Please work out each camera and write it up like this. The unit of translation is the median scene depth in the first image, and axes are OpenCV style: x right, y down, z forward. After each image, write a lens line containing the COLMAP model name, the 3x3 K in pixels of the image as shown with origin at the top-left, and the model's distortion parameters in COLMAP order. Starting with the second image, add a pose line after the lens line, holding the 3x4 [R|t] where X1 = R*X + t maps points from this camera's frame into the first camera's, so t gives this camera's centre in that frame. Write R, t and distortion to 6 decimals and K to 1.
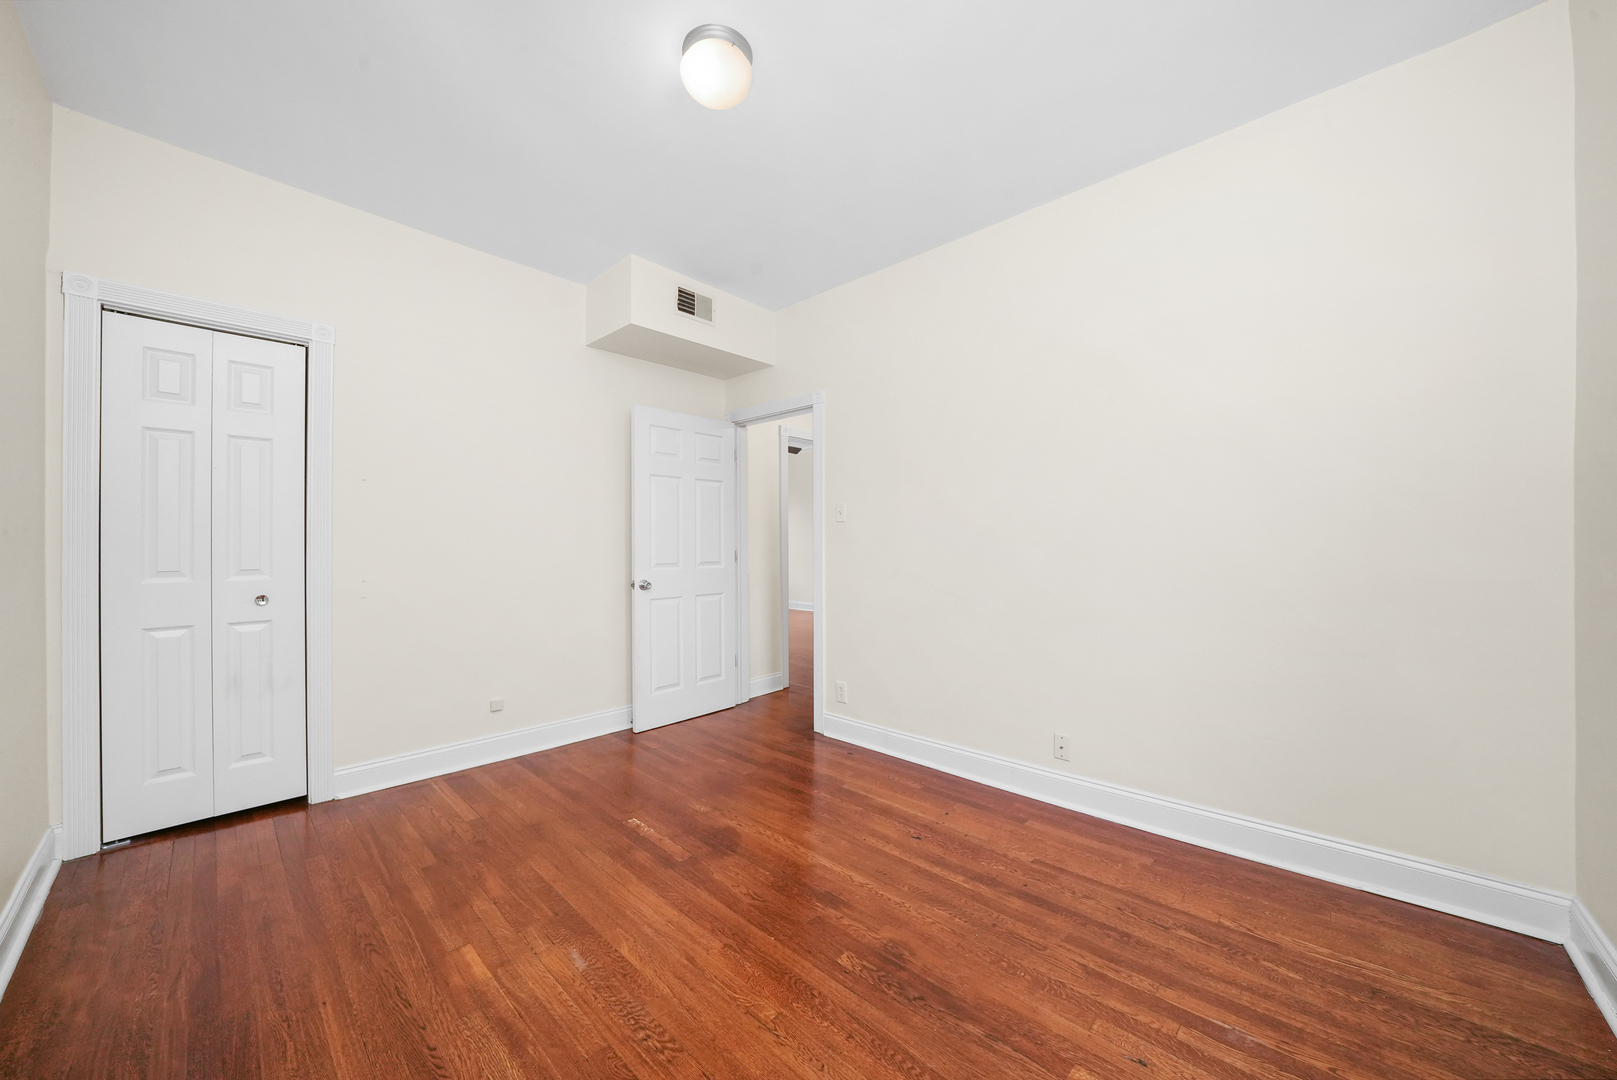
lens RADIAL K [[576.0, 0, 809.9], [0, 576.0, 519.8], [0, 0, 1]] dist [0.001883, 0.000559]
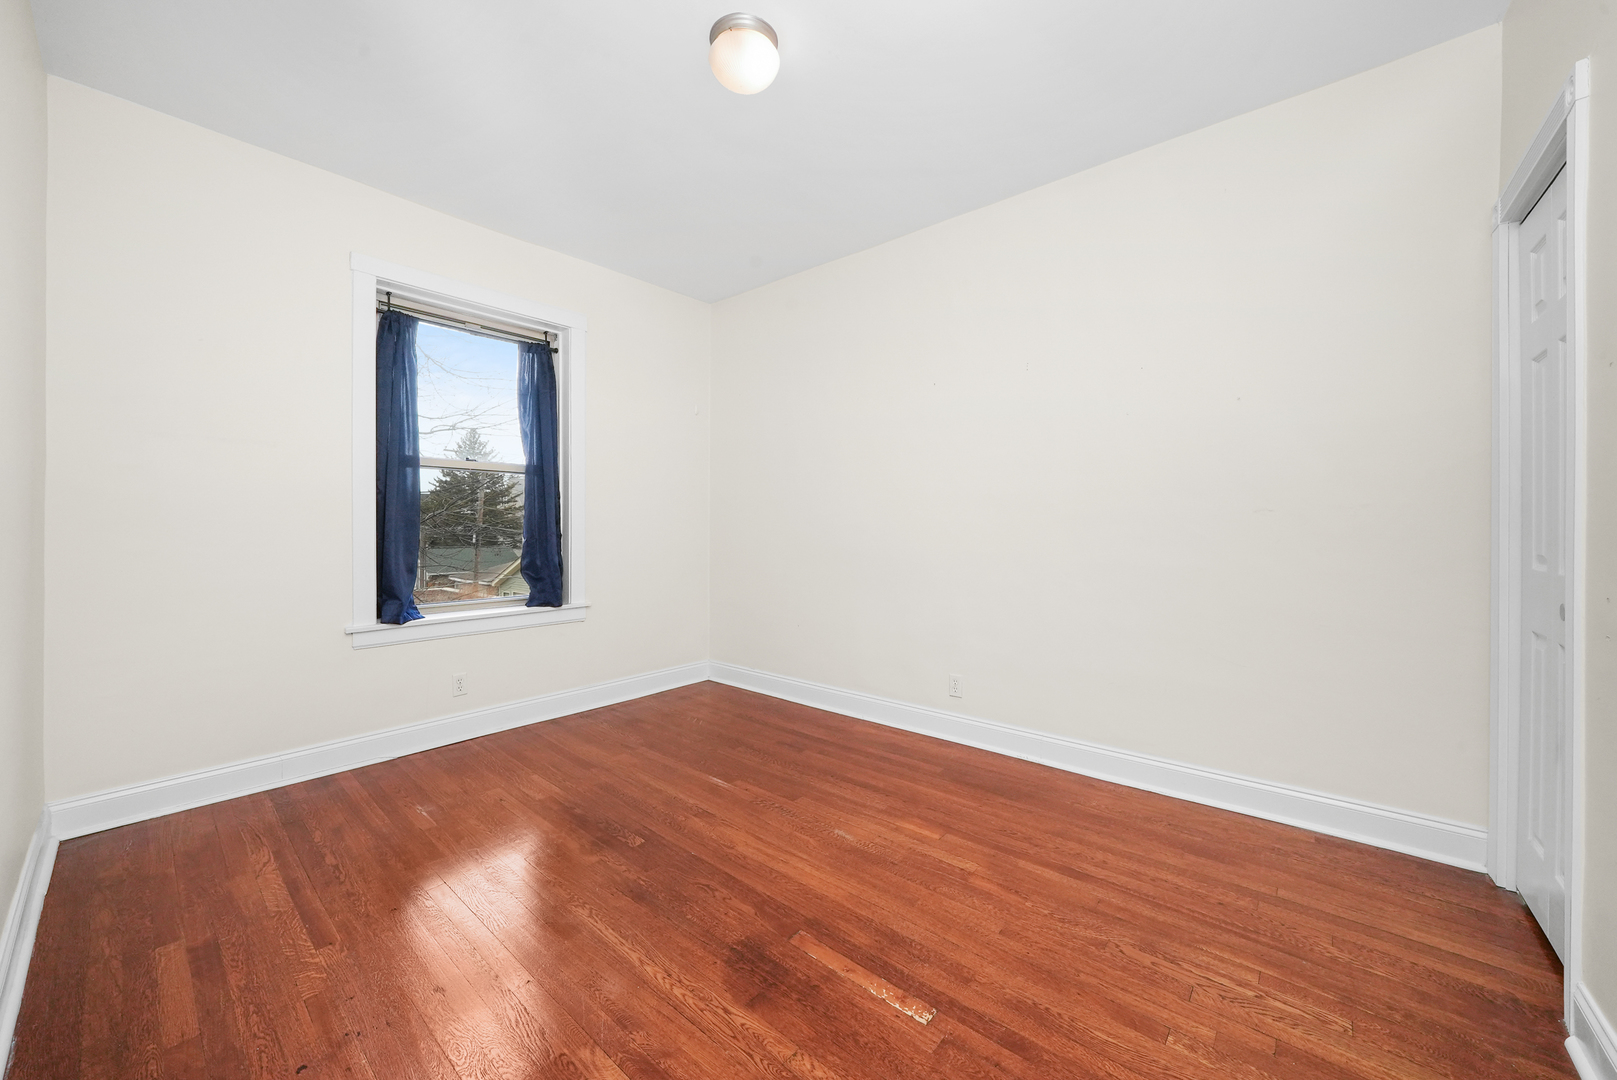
lens RADIAL K [[589.9, 0, 808.5], [0, 589.9, 540.0], [0, 0, 1]] dist [-0.000357, -0.000022]
pose [[-0.998839, 0.004832, -0.047921, -0.225772], [0.005273, 0.999945, -0.009079, 0.089323], [0.047874, -0.009321, -0.998810, 2.038462]]
